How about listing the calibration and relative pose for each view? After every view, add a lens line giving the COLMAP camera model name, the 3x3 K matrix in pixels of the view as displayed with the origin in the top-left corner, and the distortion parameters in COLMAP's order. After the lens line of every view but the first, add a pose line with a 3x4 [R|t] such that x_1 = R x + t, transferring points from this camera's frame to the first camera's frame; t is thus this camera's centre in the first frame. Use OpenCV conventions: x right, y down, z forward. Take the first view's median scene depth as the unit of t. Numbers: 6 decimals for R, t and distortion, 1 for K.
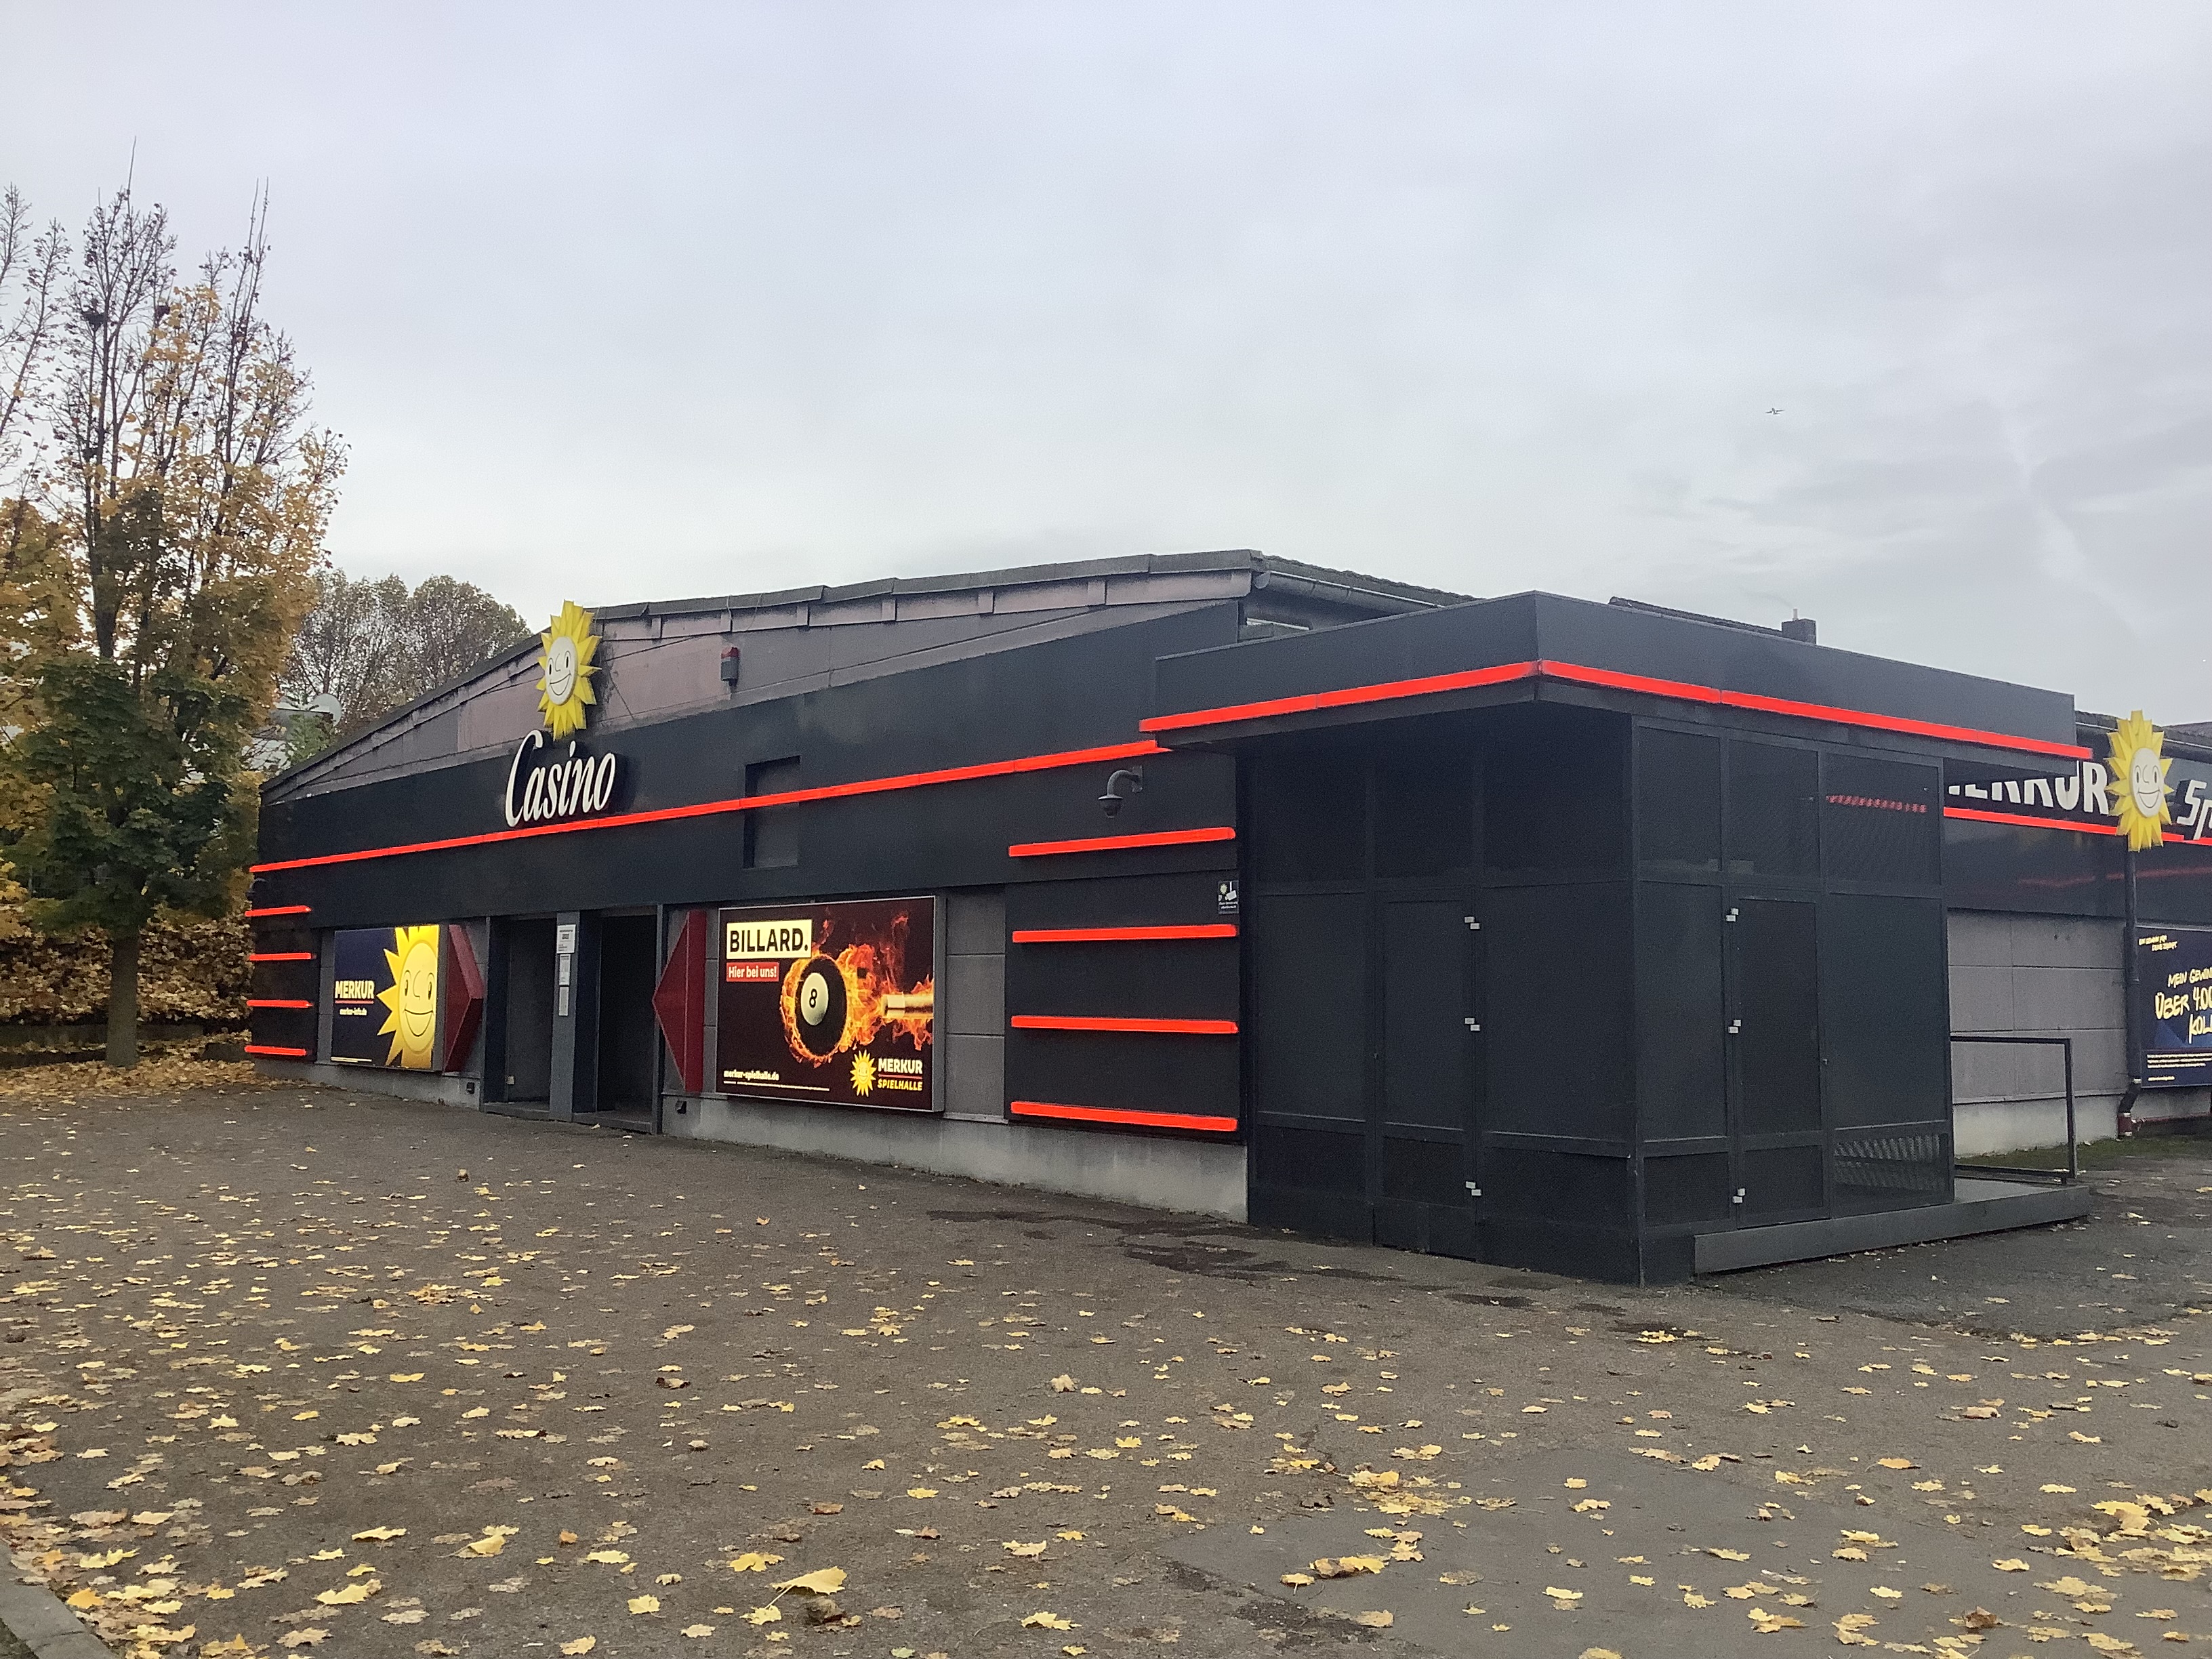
lens RADIAL K [[2000.2, 0, 1106.0], [0, 2000.2, 829.5], [0, 0, 1]] dist [0.114868, -0.239676]
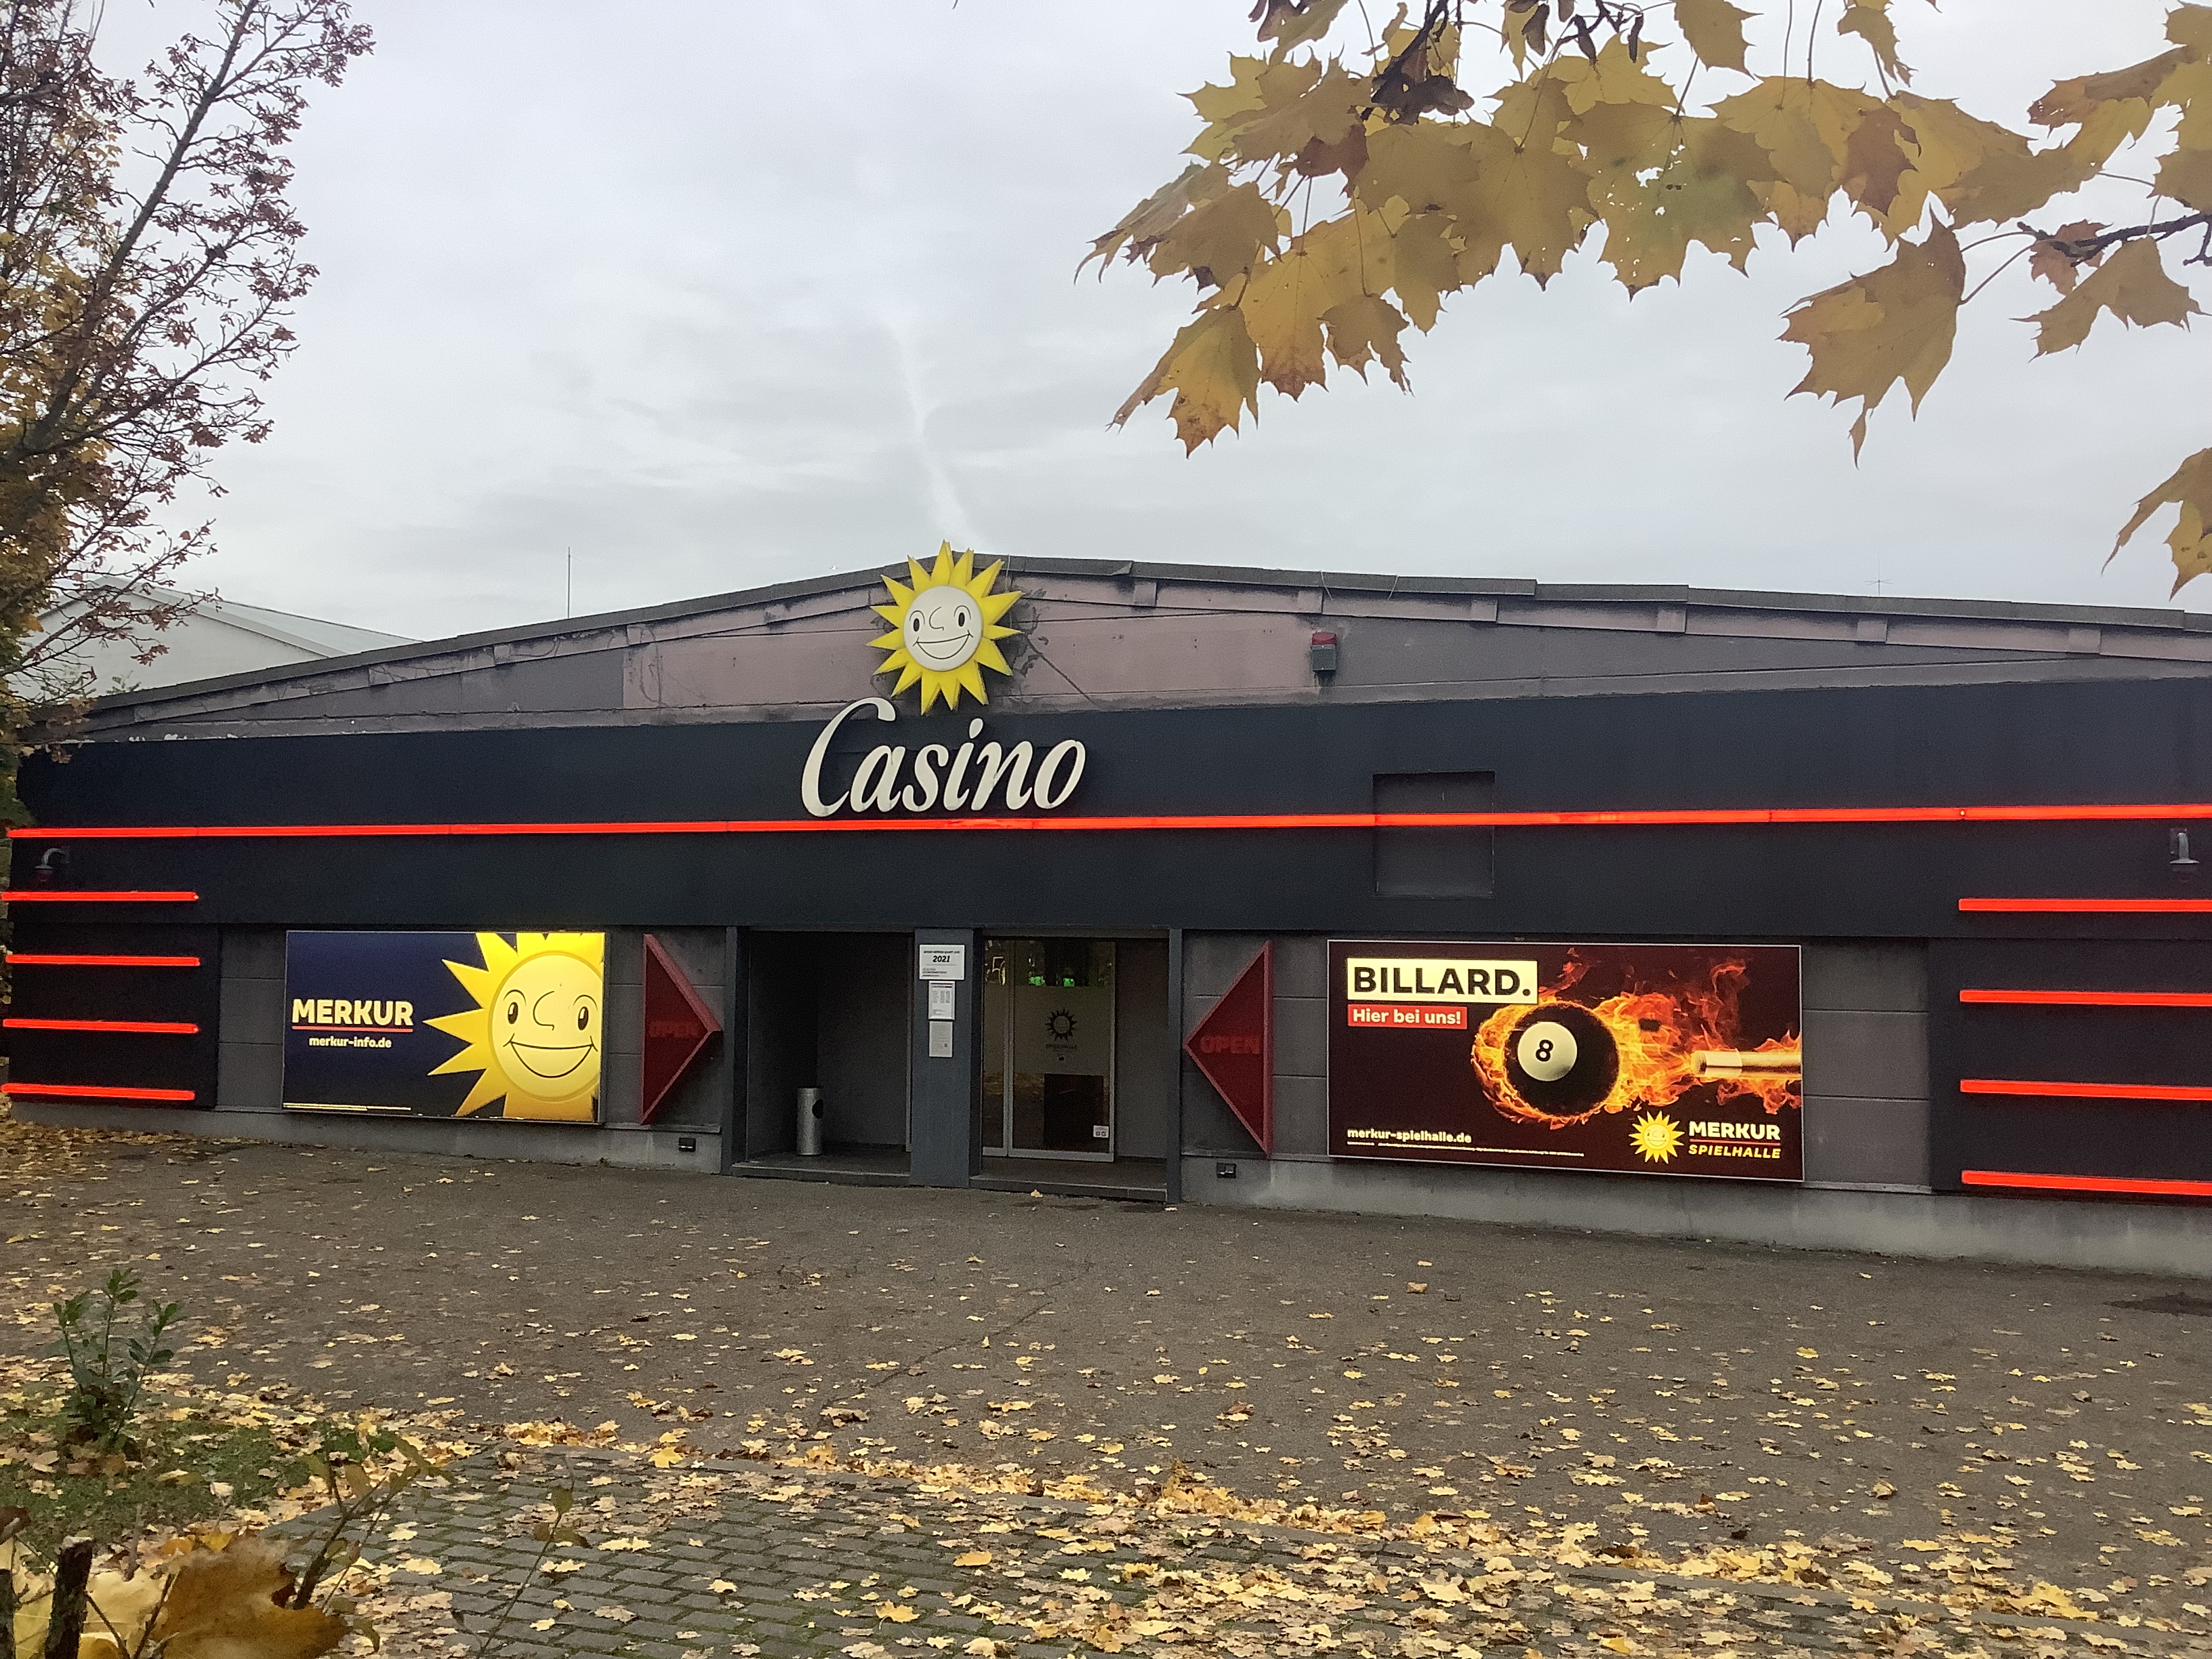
lens RADIAL K [[2000.2, 0, 1106.0], [0, 2000.2, 829.5], [0, 0, 1]] dist [0.114868, -0.239676]
pose [[0.859163, 0.033254, 0.510621, -0.743923], [-0.047561, 0.998756, 0.014982, -0.016545], [-0.509488, -0.037158, 0.859675, 0.331414]]
